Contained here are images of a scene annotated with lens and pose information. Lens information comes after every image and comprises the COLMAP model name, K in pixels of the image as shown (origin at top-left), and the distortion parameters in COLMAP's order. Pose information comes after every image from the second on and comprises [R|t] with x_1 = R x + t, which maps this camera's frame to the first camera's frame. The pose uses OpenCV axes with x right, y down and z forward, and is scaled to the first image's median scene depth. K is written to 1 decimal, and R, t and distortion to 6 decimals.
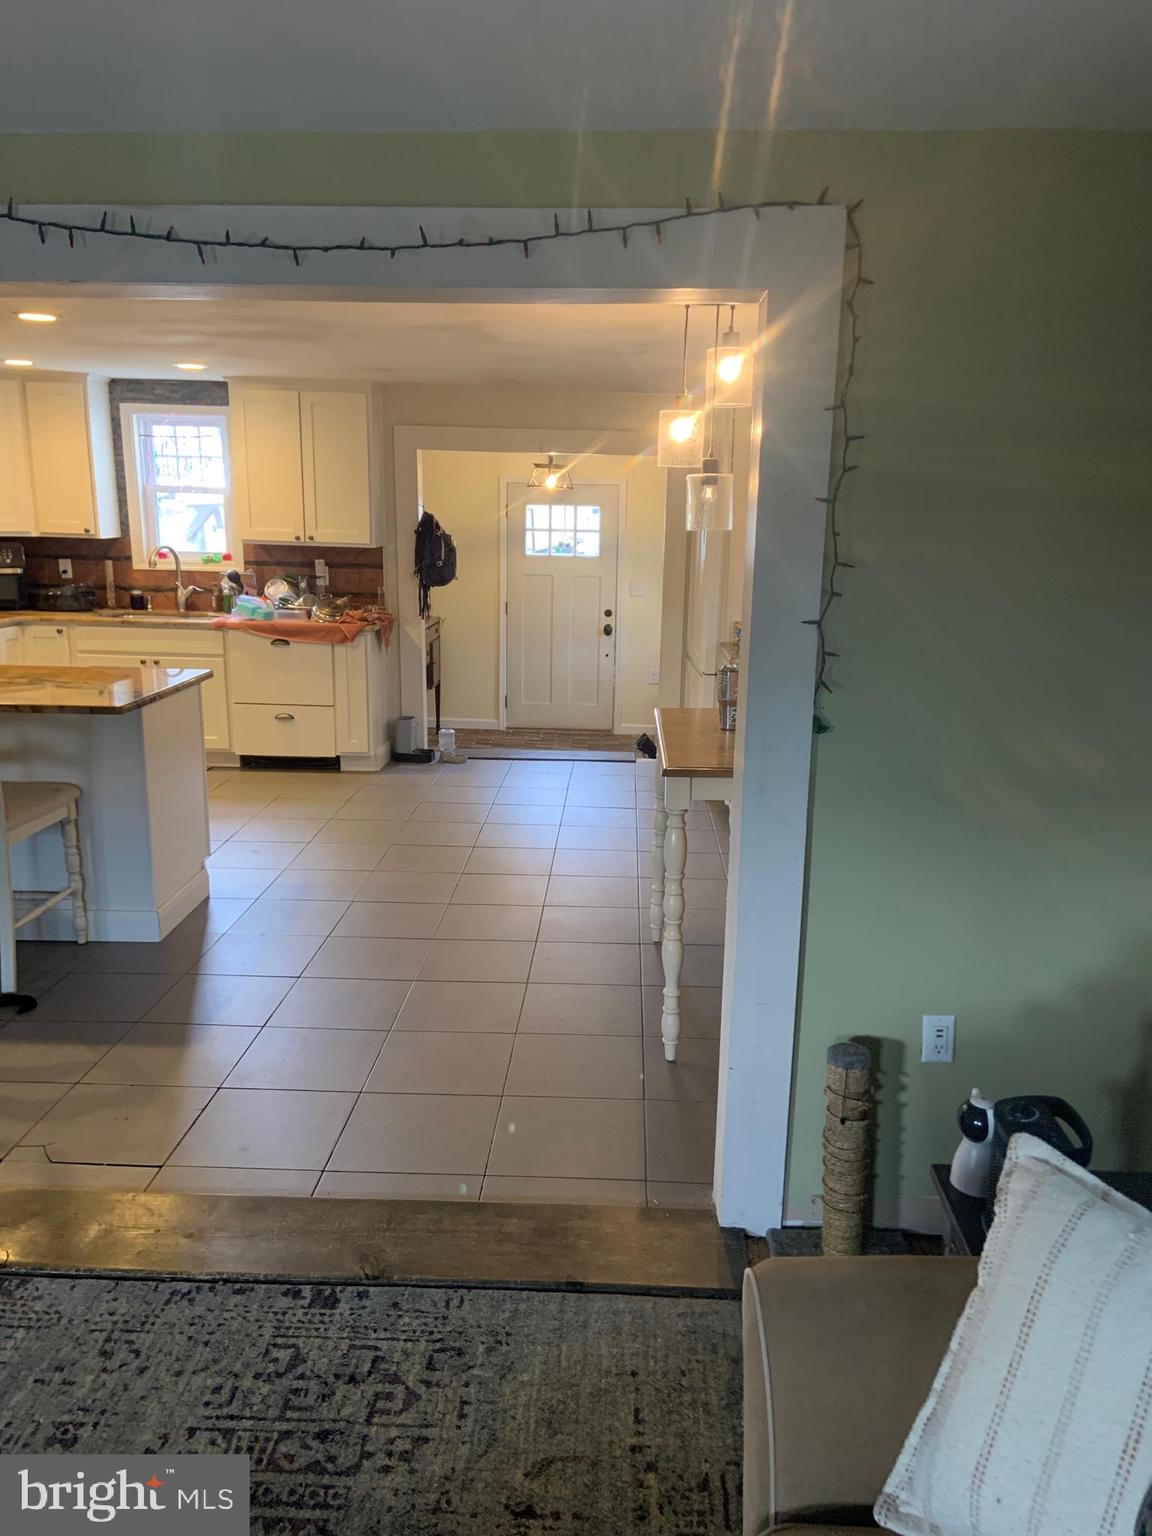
lens RADIAL K [[1153.1, 0, 592.1], [0, 1153.1, 774.0], [0, 0, 1]] dist [0.135522, -0.164484]
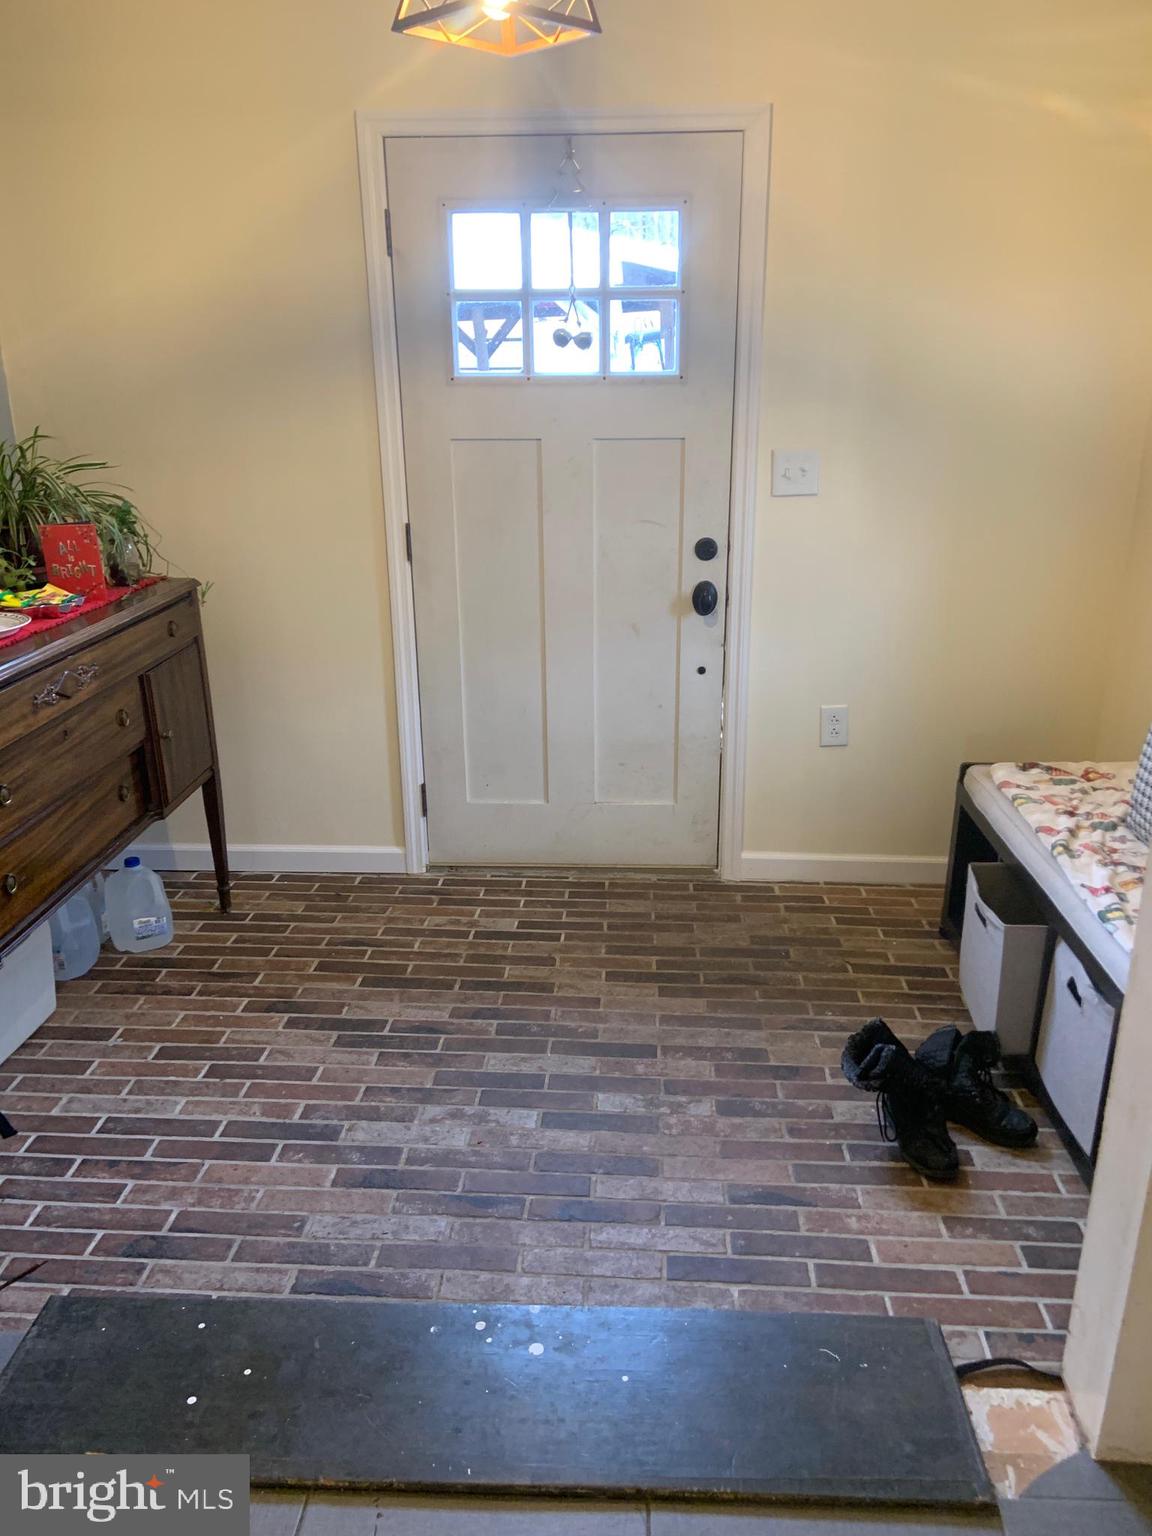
lens RADIAL K [[1153.1, 0, 592.1], [0, 1153.1, 774.0], [0, 0, 1]] dist [0.135522, -0.164484]
pose [[0.999571, -0.021065, -0.020346, -0.018418], [0.023190, 0.993595, 0.110597, -0.148216], [0.017886, -0.111022, 0.993657, 0.866167]]
